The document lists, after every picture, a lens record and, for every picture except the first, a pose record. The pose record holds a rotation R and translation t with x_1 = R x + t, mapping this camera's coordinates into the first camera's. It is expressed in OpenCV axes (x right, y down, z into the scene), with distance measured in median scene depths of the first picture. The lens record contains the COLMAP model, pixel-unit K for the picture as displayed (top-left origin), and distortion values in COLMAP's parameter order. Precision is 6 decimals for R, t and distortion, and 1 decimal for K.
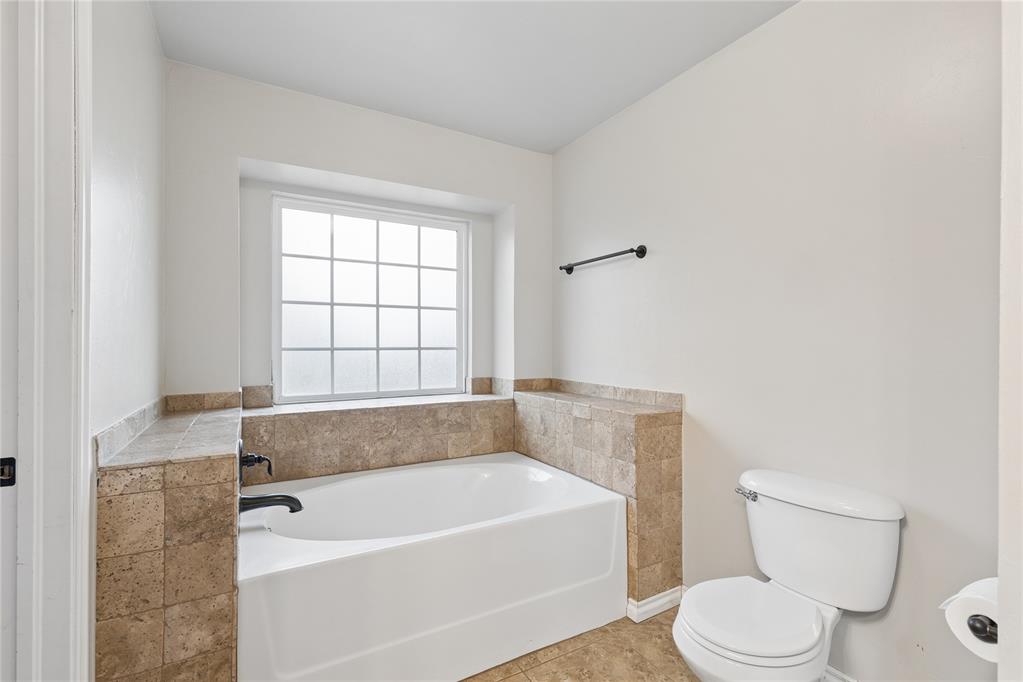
lens RADIAL K [[459.3, 0, 514.2], [0, 459.3, 343.7], [0, 0, 1]] dist [0.001564, 0.001770]
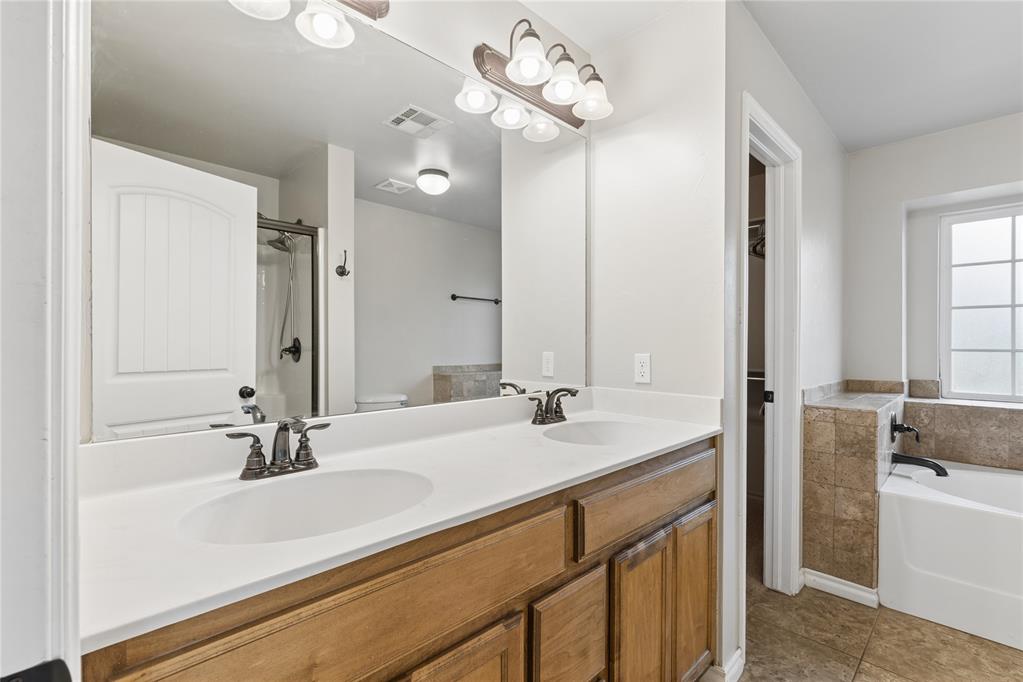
lens RADIAL K [[459.3, 0, 515.2], [0, 459.3, 342.3], [0, 0, 1]] dist [0.001564, 0.001770]
pose [[0.254812, 0.000222, -0.966991, 0.561721], [-0.005593, 0.999984, -0.001244, 0.001740], [0.966974, 0.005725, 0.254809, -0.576088]]
